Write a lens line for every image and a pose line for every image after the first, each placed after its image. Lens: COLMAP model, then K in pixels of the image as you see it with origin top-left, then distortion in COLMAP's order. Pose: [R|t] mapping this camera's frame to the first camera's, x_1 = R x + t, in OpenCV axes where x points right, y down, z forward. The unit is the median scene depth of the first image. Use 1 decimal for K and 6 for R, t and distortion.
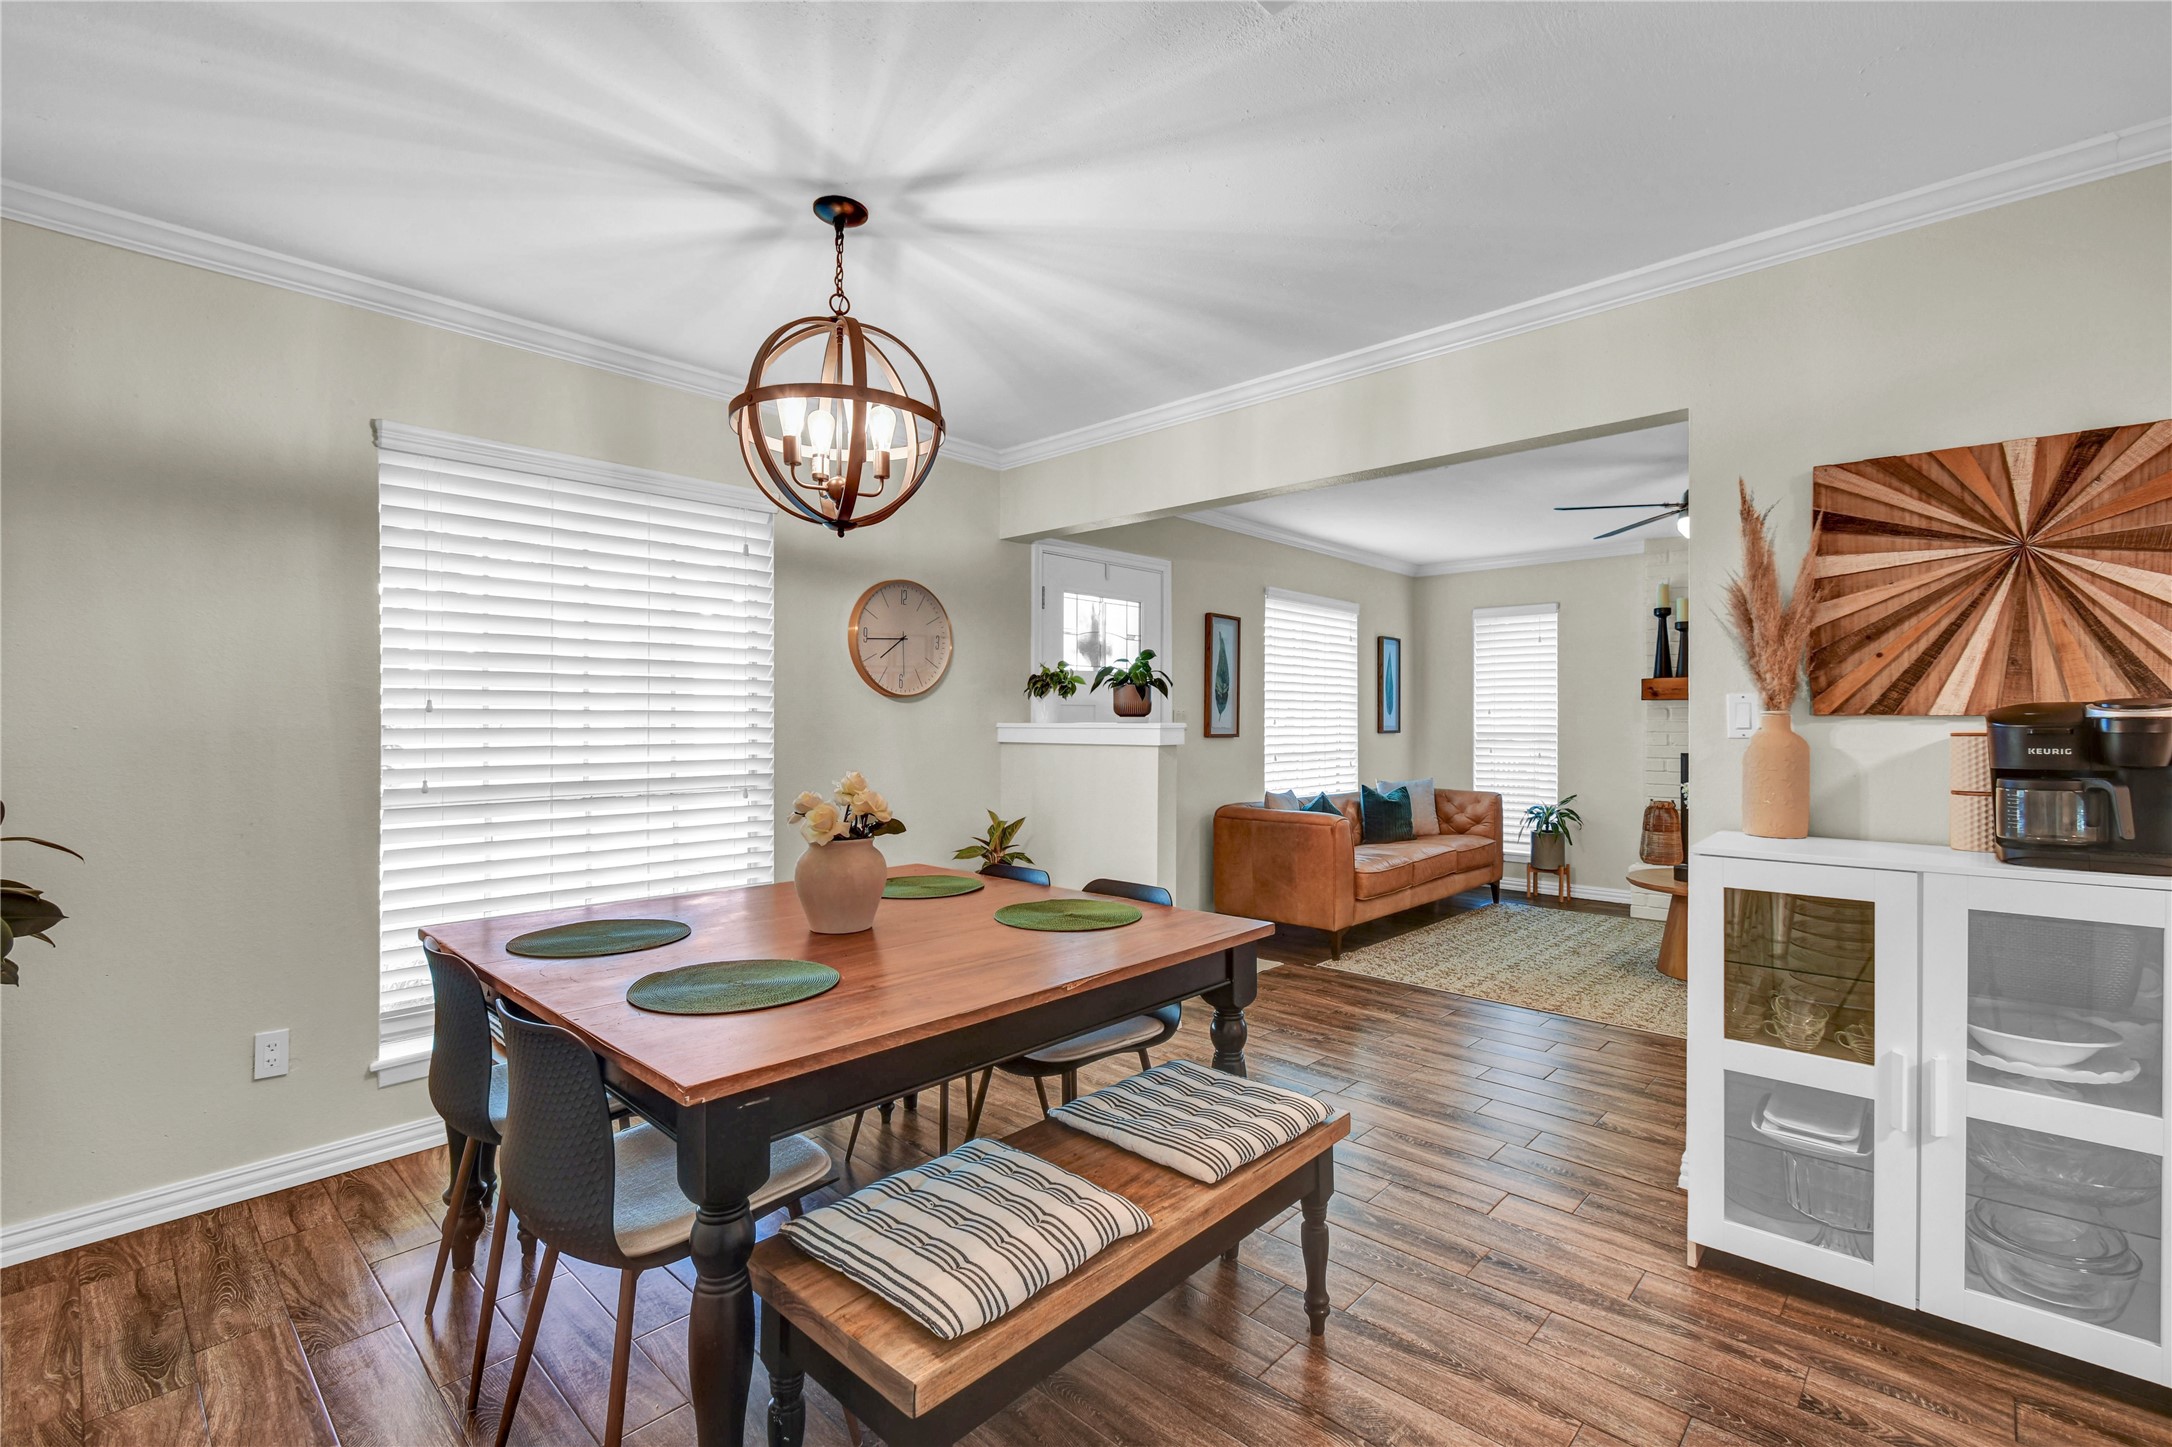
lens RADIAL K [[960.6, 0, 1075.7], [0, 960.6, 722.1], [0, 0, 1]] dist [0.003571, -0.003209]
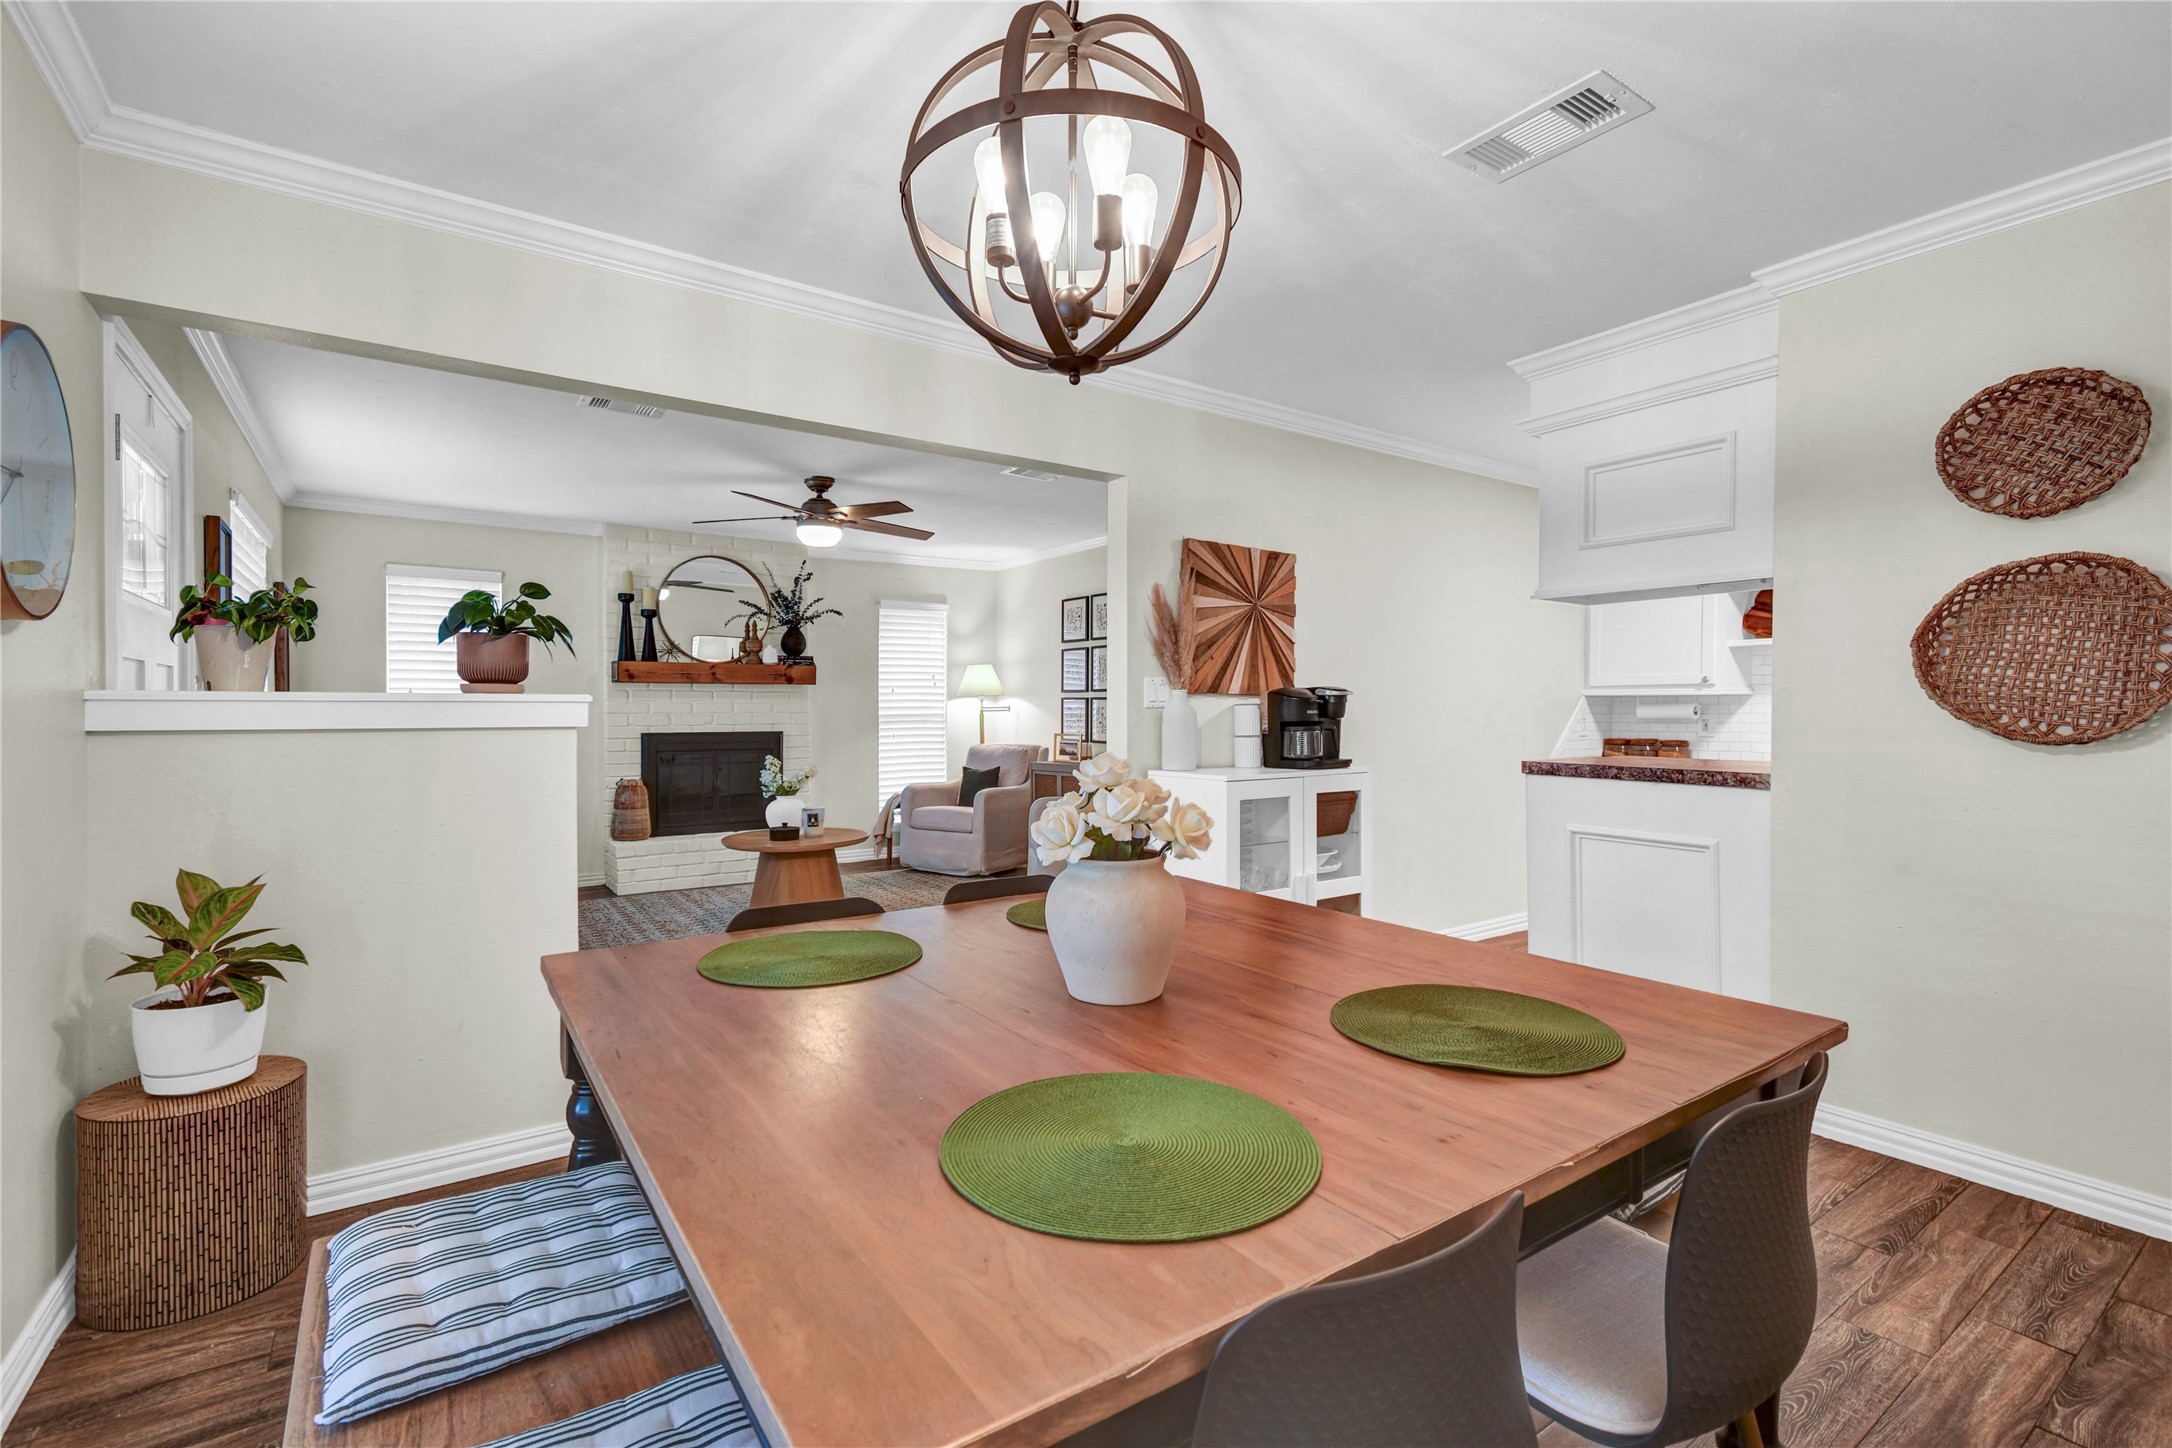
lens RADIAL K [[960.6, 0, 1070.4], [0, 960.6, 717.9], [0, 0, 1]] dist [0.003571, -0.003209]
pose [[0.214799, -0.006533, 0.976636, -0.865016], [0.000313, 0.999978, 0.006621, 0.024046], [-0.976658, -0.001116, 0.214797, 0.878863]]
